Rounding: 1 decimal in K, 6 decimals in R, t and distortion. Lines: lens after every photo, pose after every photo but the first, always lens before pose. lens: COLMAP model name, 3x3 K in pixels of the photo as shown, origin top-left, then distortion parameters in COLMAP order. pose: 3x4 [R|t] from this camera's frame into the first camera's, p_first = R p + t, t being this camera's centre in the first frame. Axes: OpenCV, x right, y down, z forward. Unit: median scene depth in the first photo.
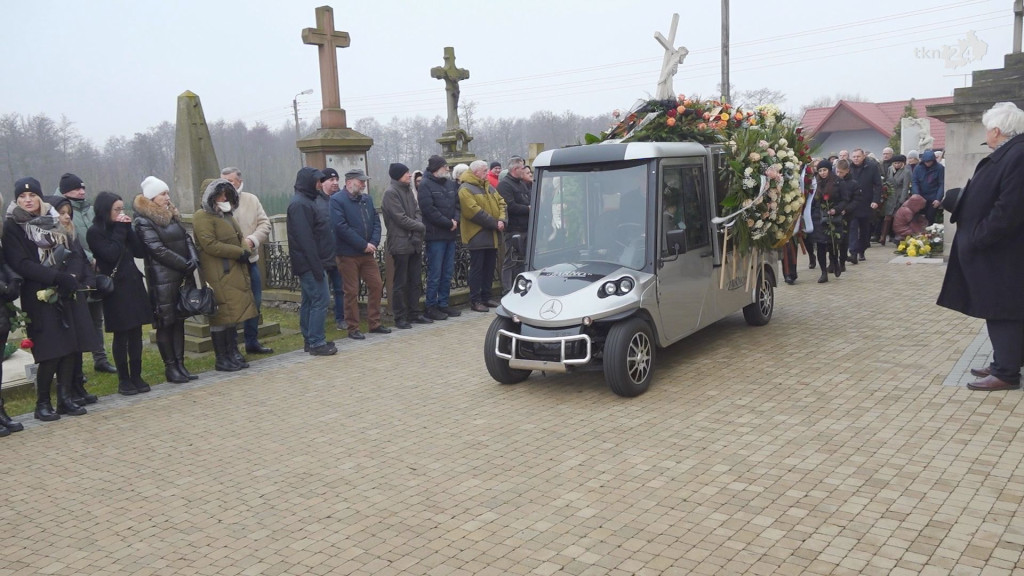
lens RADIAL K [[862.1, 0, 519.7], [0, 862.1, 284.5], [0, 0, 1]] dist [0.003576, 0.000766]
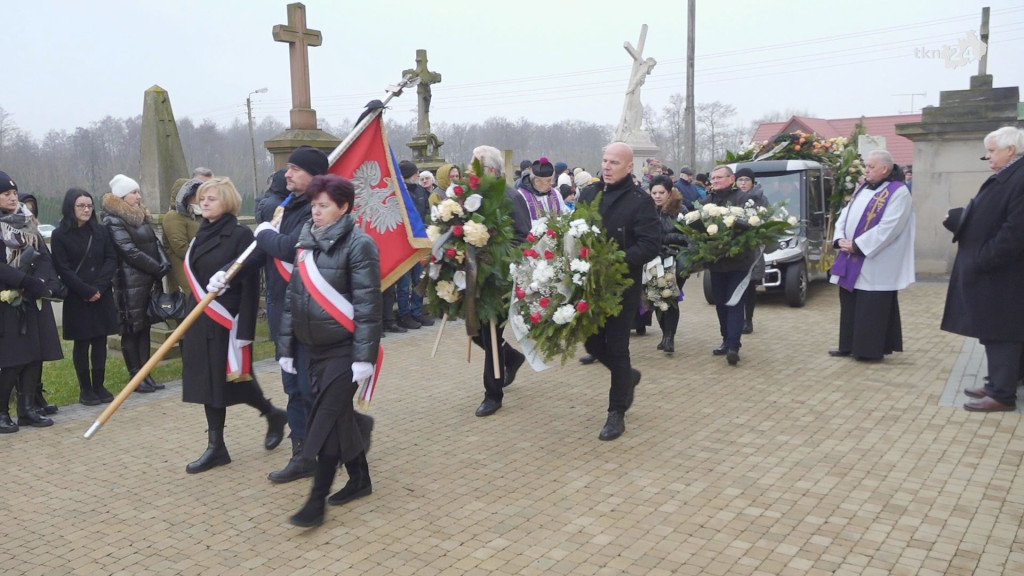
lens RADIAL K [[862.1, 0, 519.7], [0, 862.1, 284.5], [0, 0, 1]] dist [0.003576, 0.000766]
pose [[0.998044, 0.018816, 0.059618, -0.044702], [-0.018401, 0.999803, -0.007491, -0.005452], [-0.059747, 0.006379, 0.998193, 0.029150]]
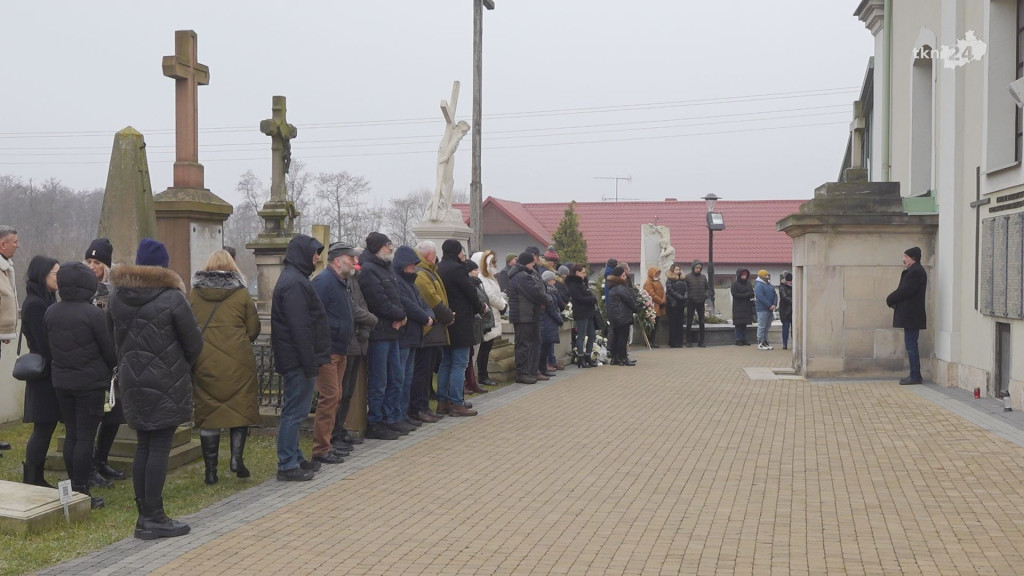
lens RADIAL K [[1228.1, 0, 512.0], [0, 1228.1, 288.0], [0, 0, 1]] dist [-0.000632, 0.013033]
pose [[0.893874, 0.043201, 0.446233, -0.717522], [0.012383, 0.992588, -0.120899, 0.062485], [-0.448148, 0.113594, 0.886713, -0.107839]]
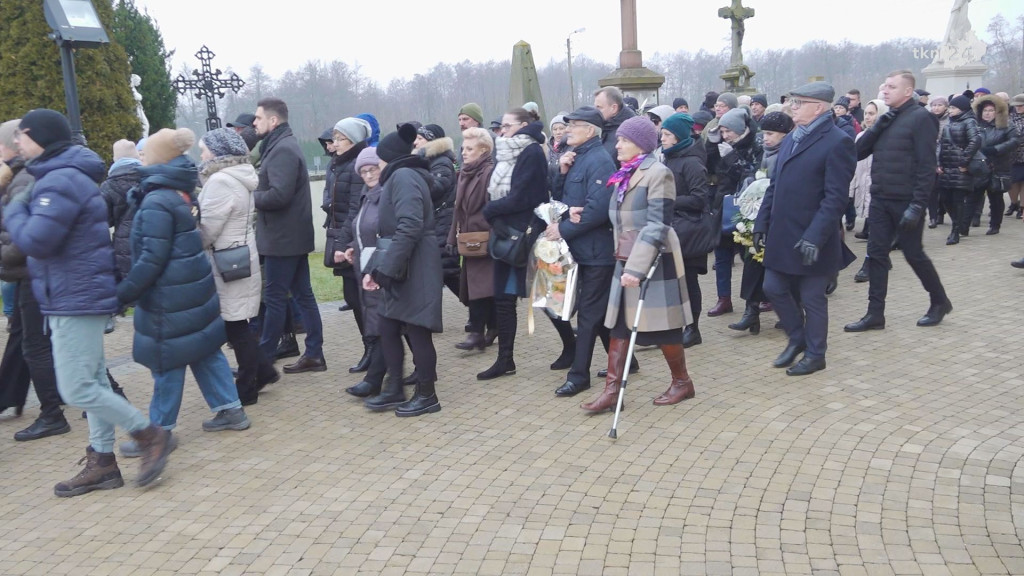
lens RADIAL K [[865.9, 0, 512.0], [0, 865.9, 288.0], [0, 0, 1]] dist [0.002388, 0.007401]
pose [[0.955454, 0.049350, -0.290986, -0.031673], [-0.027372, 0.996489, 0.079126, 0.034891], [0.293869, -0.067636, 0.953450, -0.247449]]
